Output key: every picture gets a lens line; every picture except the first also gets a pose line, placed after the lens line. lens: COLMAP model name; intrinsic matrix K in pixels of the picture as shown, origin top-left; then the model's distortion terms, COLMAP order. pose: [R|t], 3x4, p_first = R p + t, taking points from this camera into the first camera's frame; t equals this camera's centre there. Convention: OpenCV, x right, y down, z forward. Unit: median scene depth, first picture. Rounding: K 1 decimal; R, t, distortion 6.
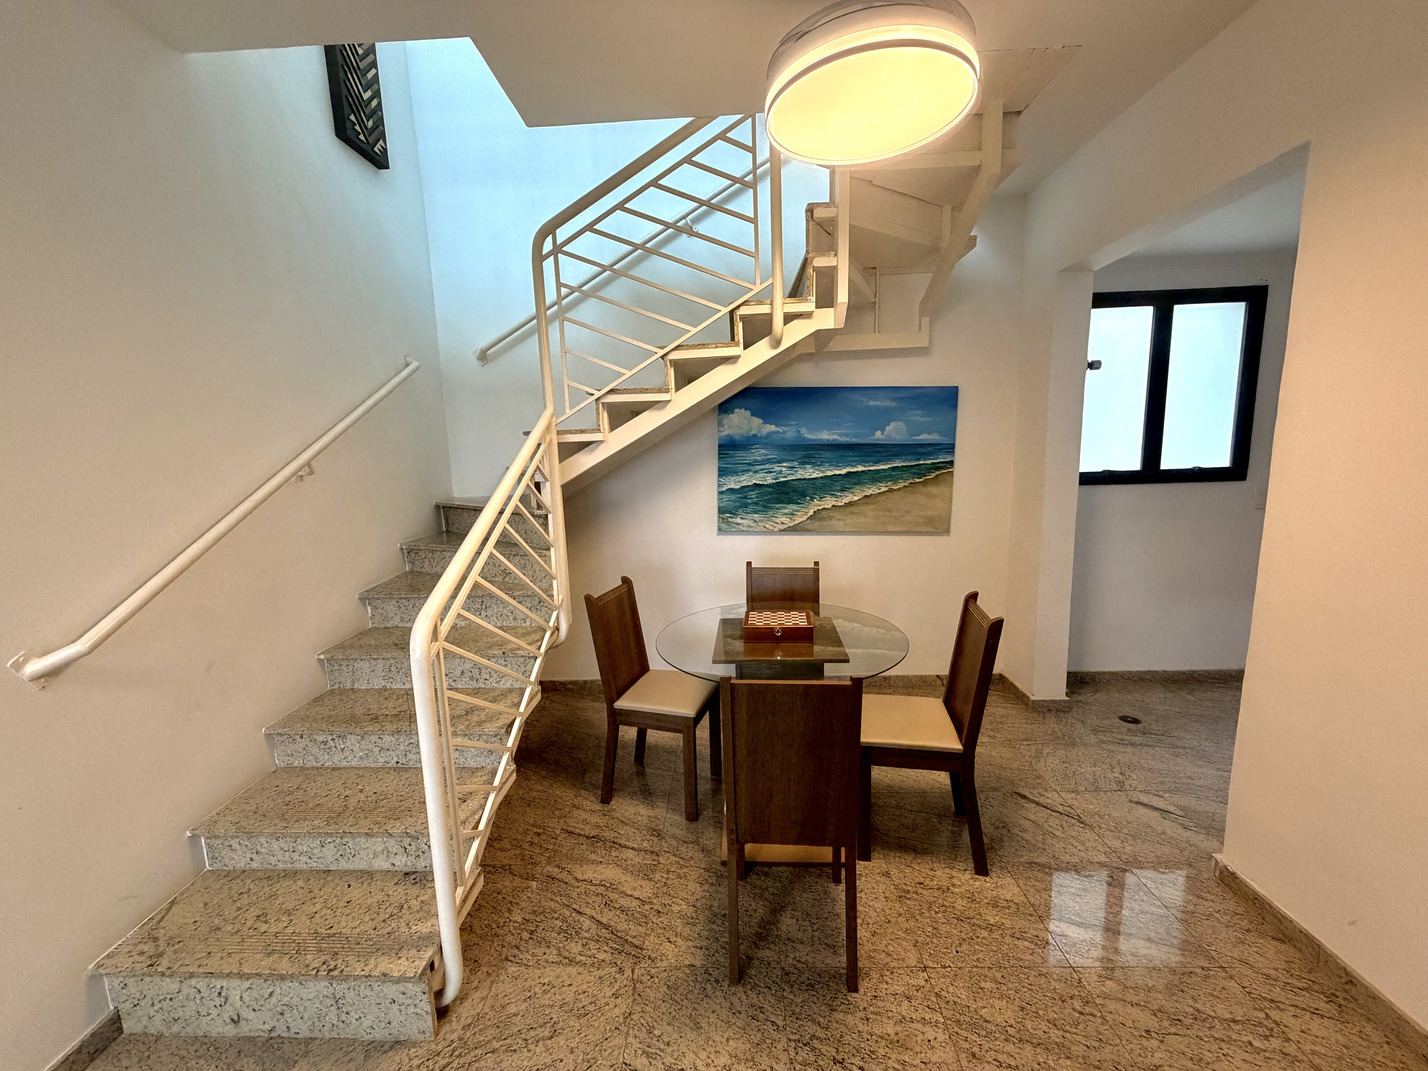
lens RADIAL K [[569.7, 0, 710.5], [0, 569.7, 536.4], [0, 0, 1]] dist [0.001433, 0.000078]
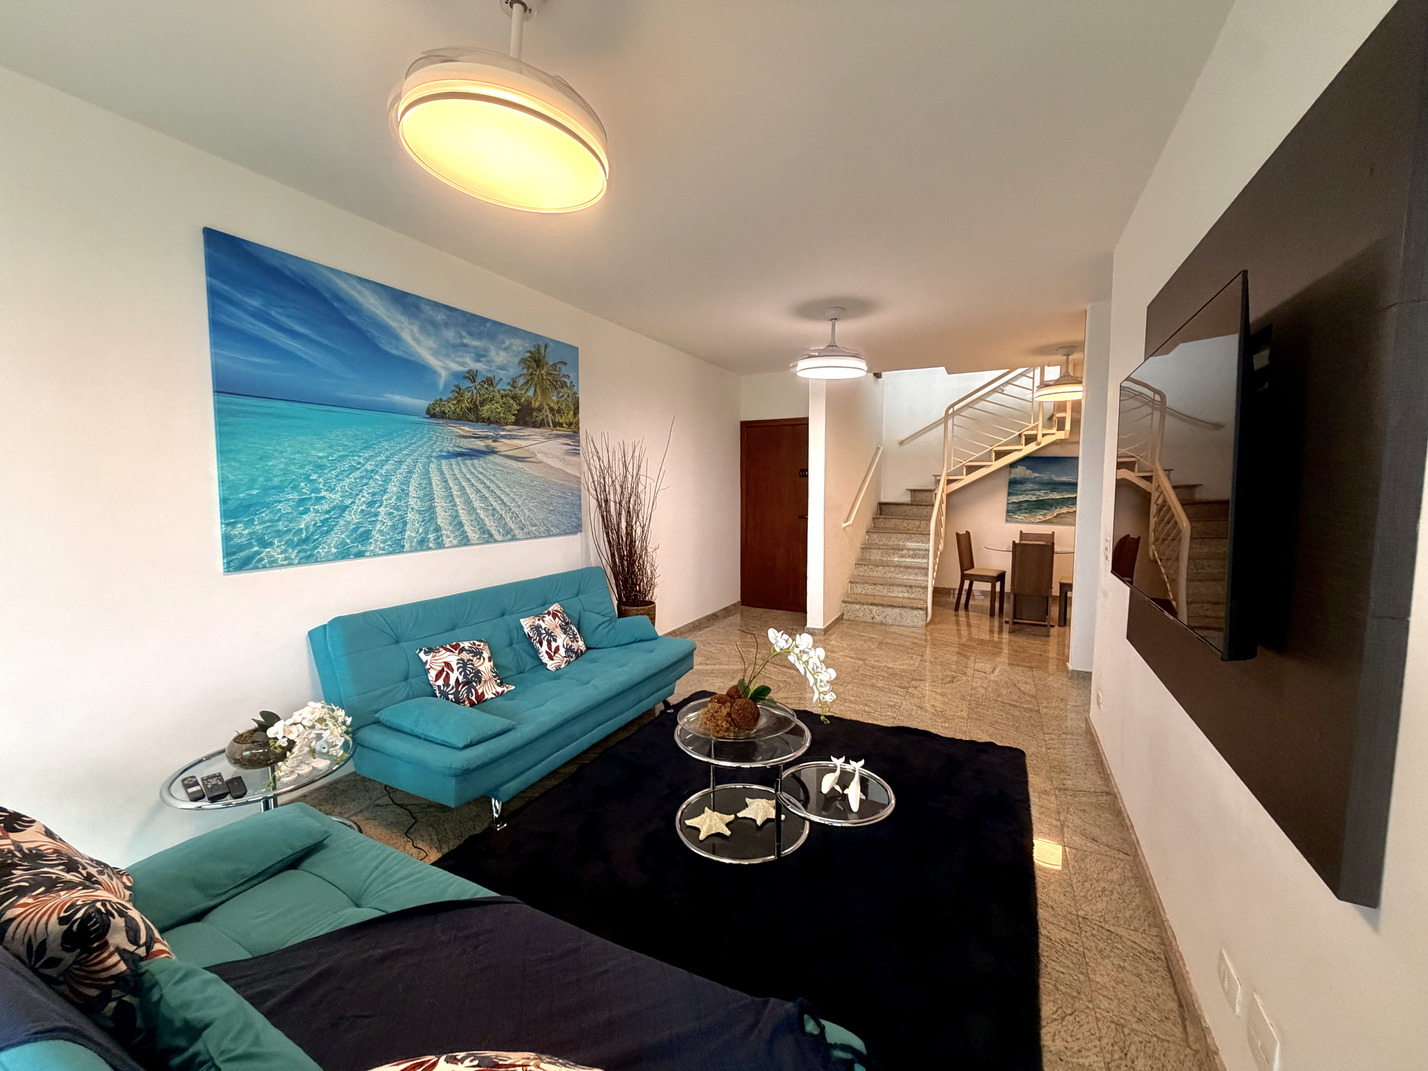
lens RADIAL K [[569.7, 0, 710.5], [0, 569.7, 536.4], [0, 0, 1]] dist [0.001433, 0.000078]
pose [[0.908180, 0.062823, -0.413838, -0.110252], [-0.088703, 0.995104, -0.043598, 0.256195], [0.409072, 0.076303, 0.909306, -1.508451]]
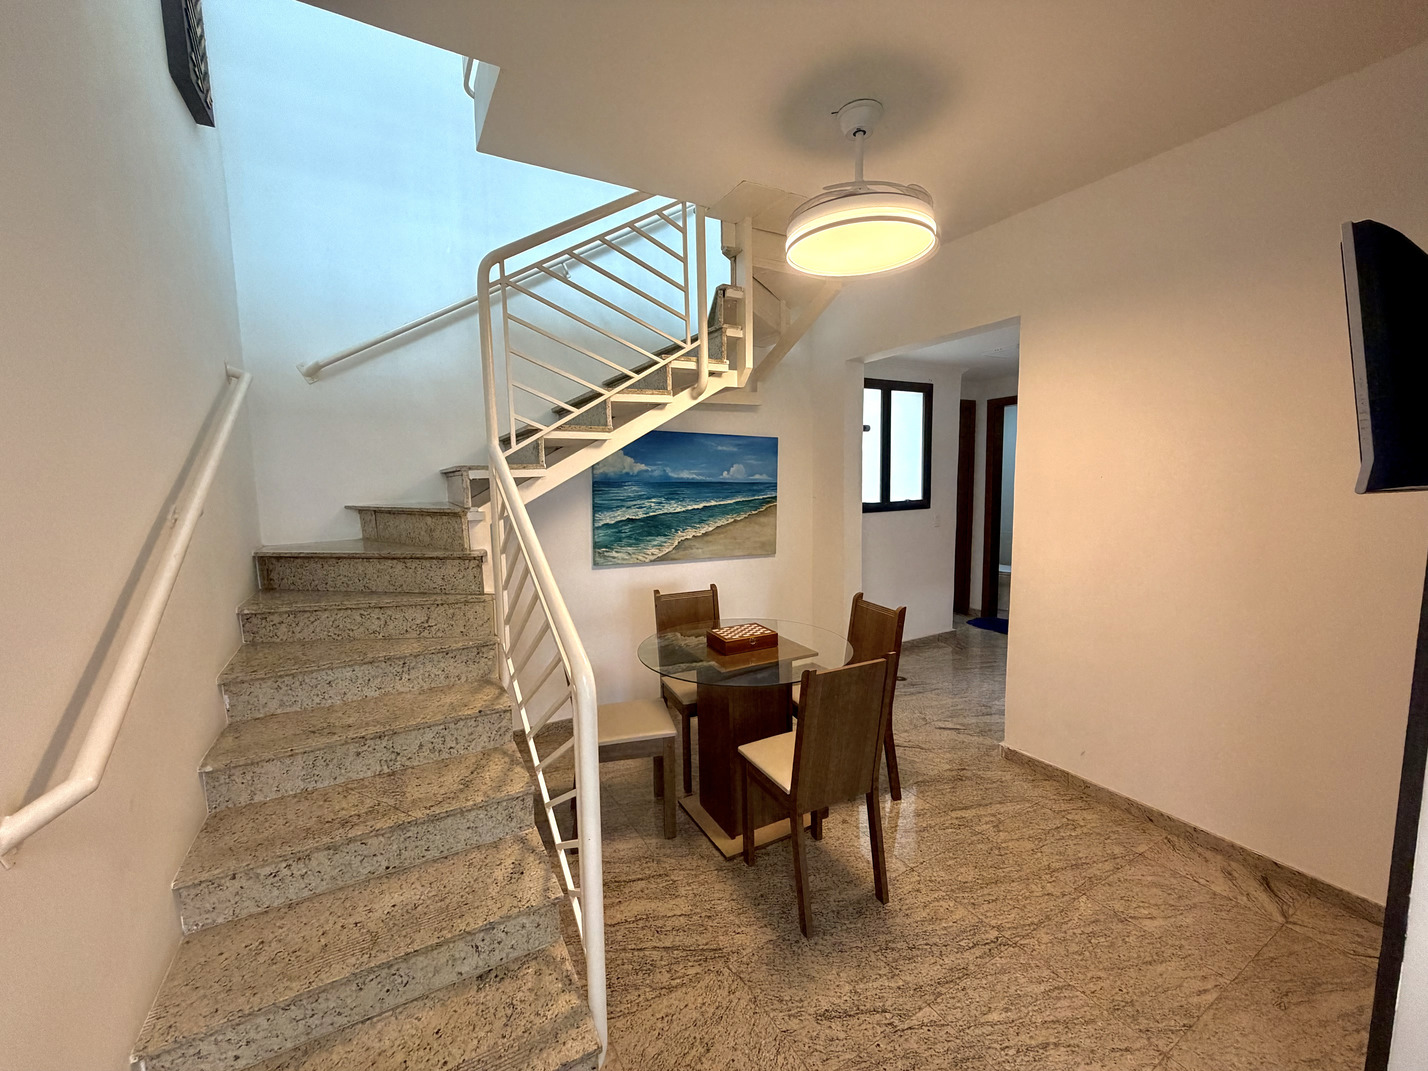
lens RADIAL K [[569.7, 0, 710.5], [0, 569.7, 536.4], [0, 0, 1]] dist [0.001433, 0.000078]
pose [[0.849583, -0.041301, 0.525835, -0.359395], [0.075130, 0.996240, -0.043138, -0.002137], [-0.522077, 0.076155, 0.849492, 0.022503]]
